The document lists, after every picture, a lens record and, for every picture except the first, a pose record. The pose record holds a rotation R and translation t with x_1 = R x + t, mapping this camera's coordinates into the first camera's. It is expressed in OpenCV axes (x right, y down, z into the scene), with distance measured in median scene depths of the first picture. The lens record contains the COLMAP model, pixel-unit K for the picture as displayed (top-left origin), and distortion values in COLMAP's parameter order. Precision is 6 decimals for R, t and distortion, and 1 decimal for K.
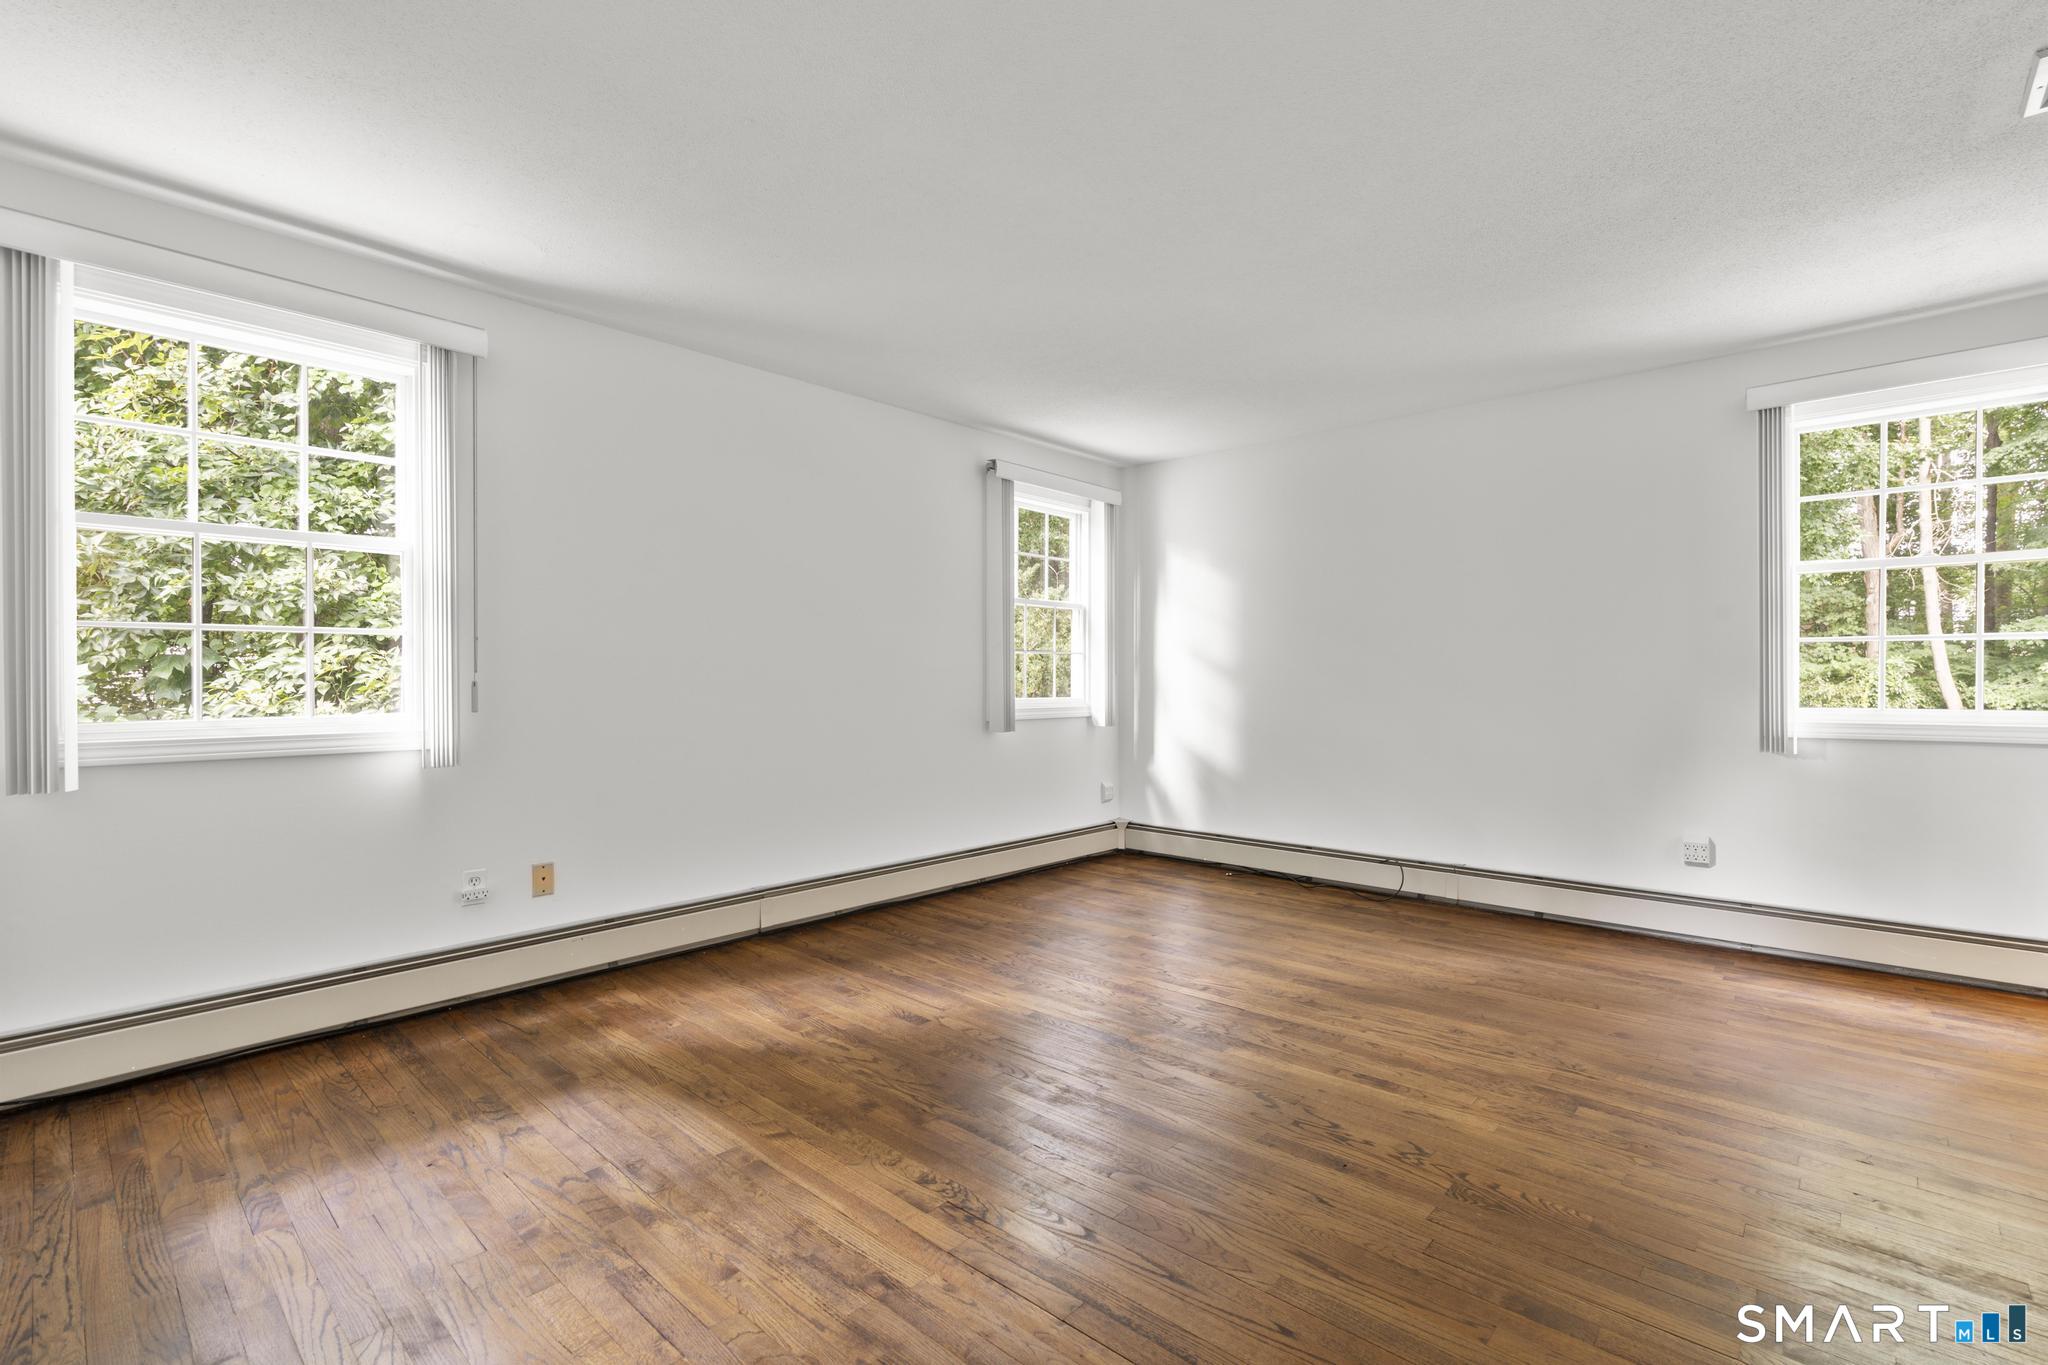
lens RADIAL K [[922.2, 0, 1023.7], [0, 922.2, 687.8], [0, 0, 1]] dist [-0.006185, 0.001896]
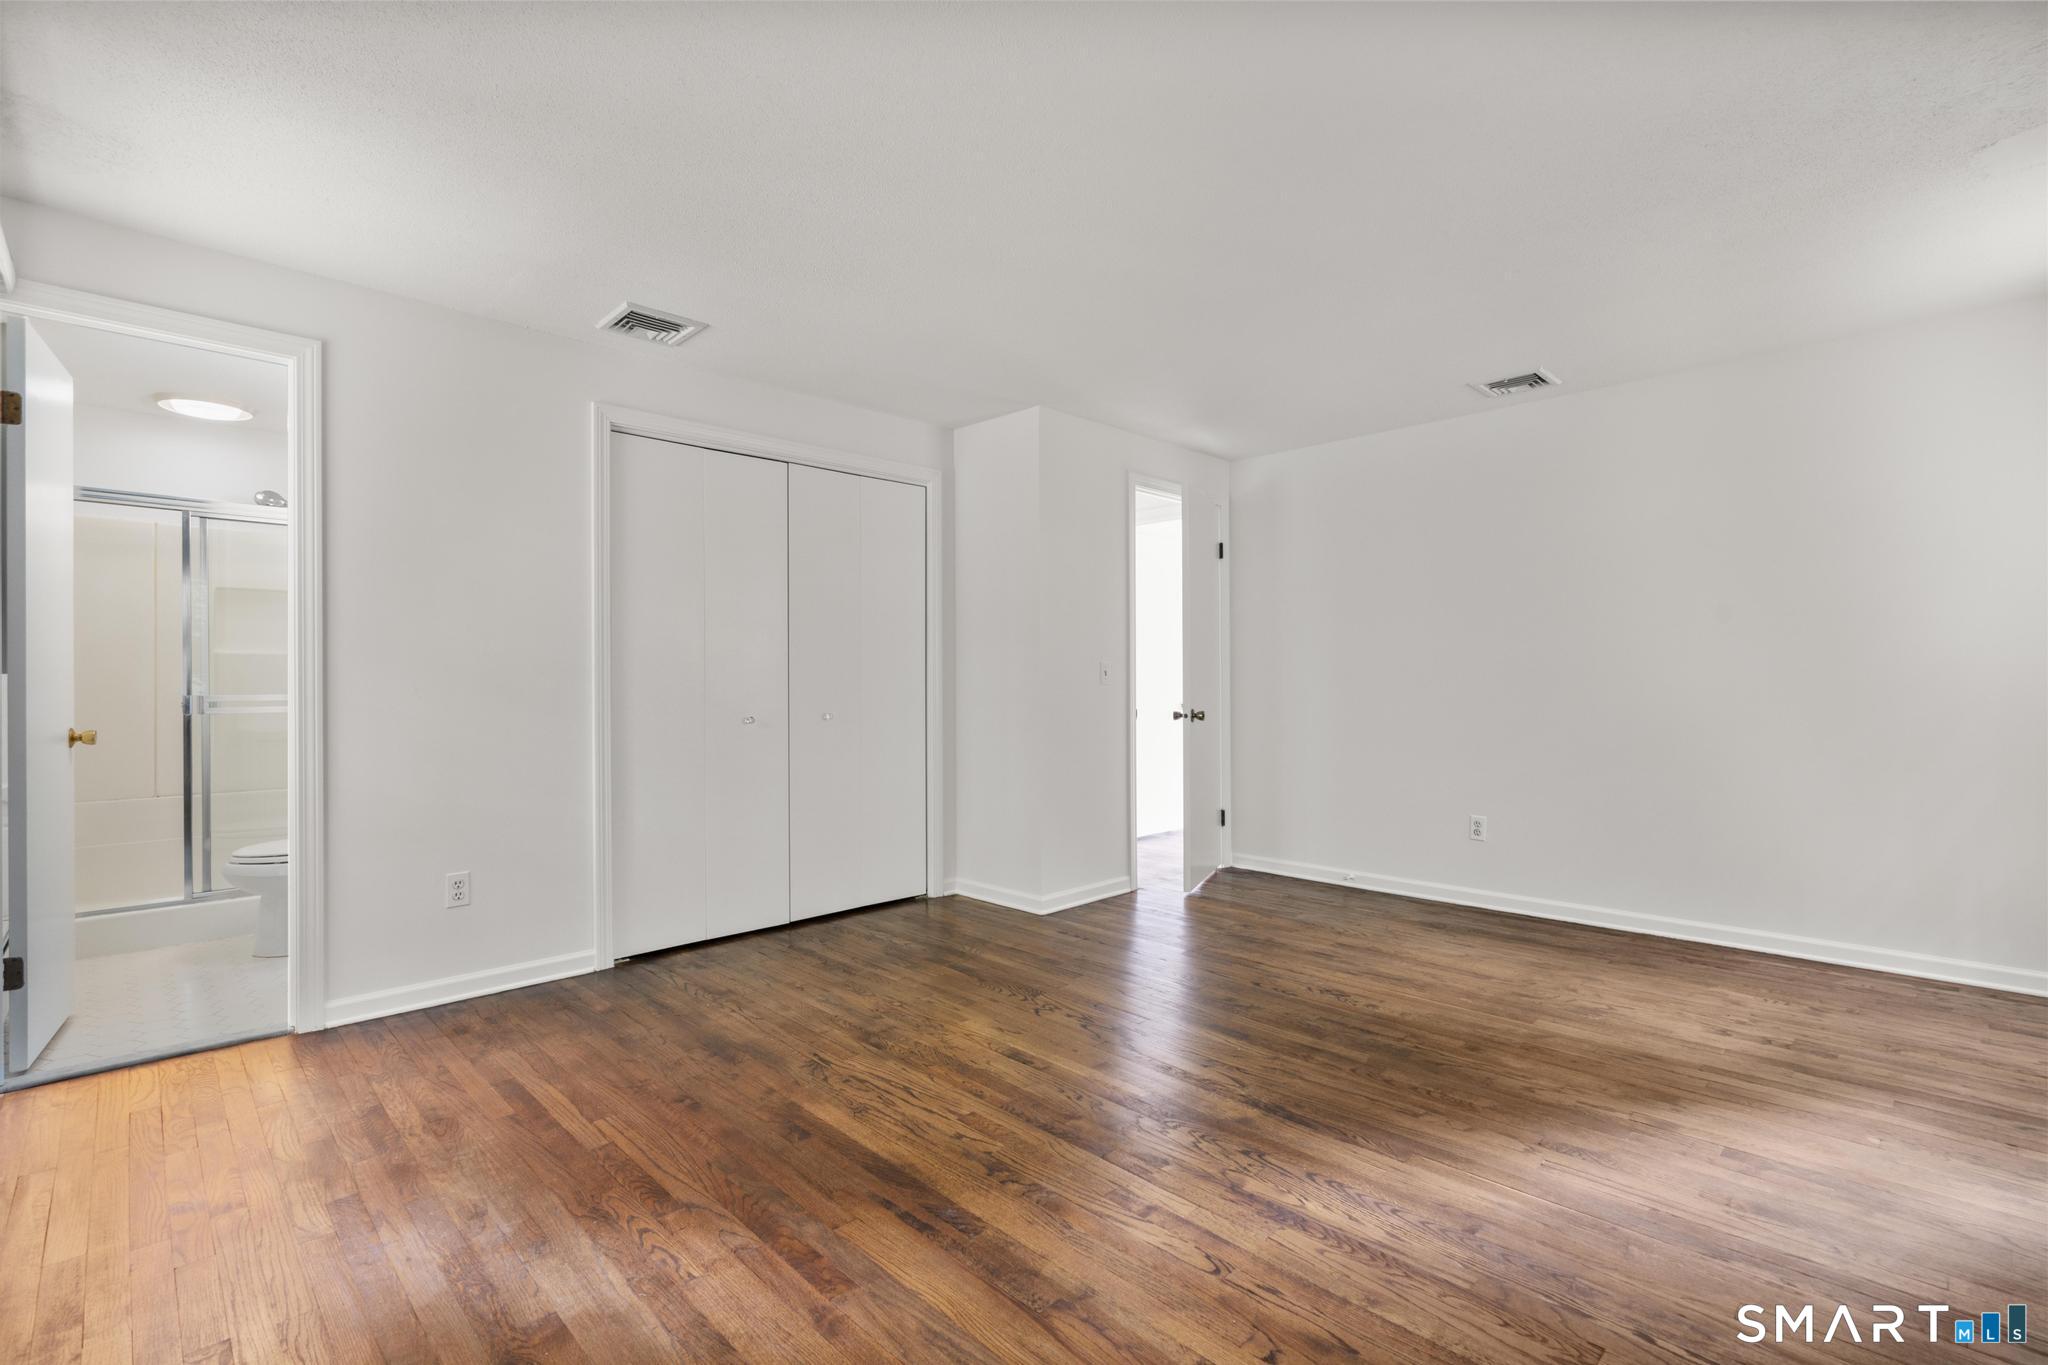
lens RADIAL K [[922.2, 0, 1028.5], [0, 922.2, 679.2], [0, 0, 1]] dist [-0.006185, 0.001896]
pose [[-0.998850, 0.006630, 0.047474, 0.283409], [0.006886, 0.999963, 0.005240, -0.018480], [-0.047438, 0.005561, -0.998859, 1.857053]]
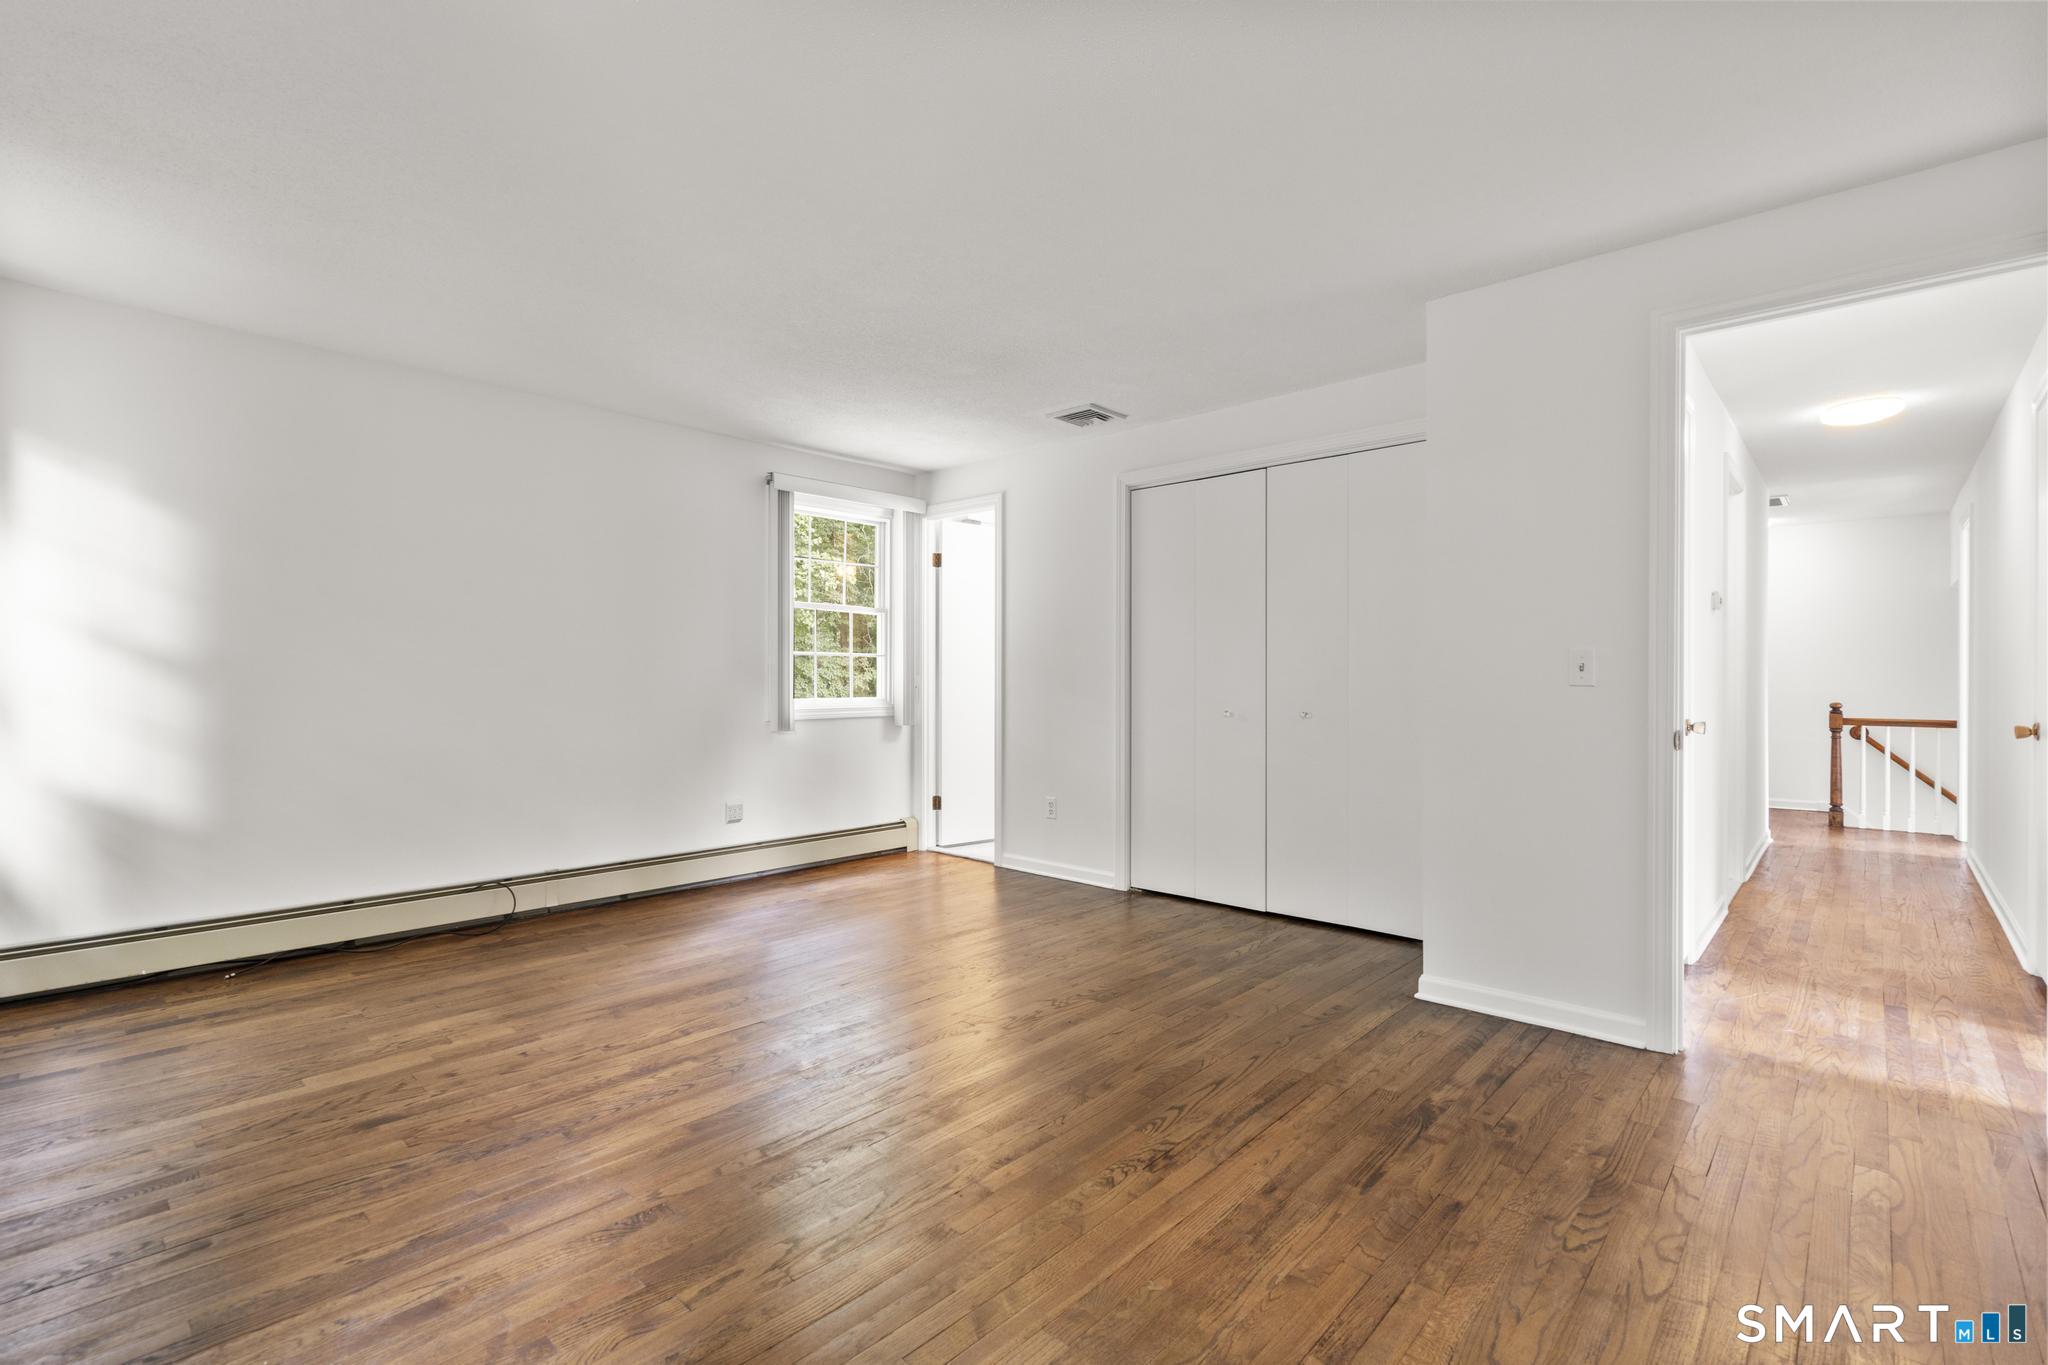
lens RADIAL K [[922.2, 0, 1039.9], [0, 922.2, 679.7], [0, 0, 1]] dist [-0.006185, 0.001896]
pose [[-0.010250, 0.001915, 0.999946, -0.801624], [0.004300, 0.999989, -0.001871, -0.007672], [-0.999938, 0.004281, -0.010258, 0.782854]]
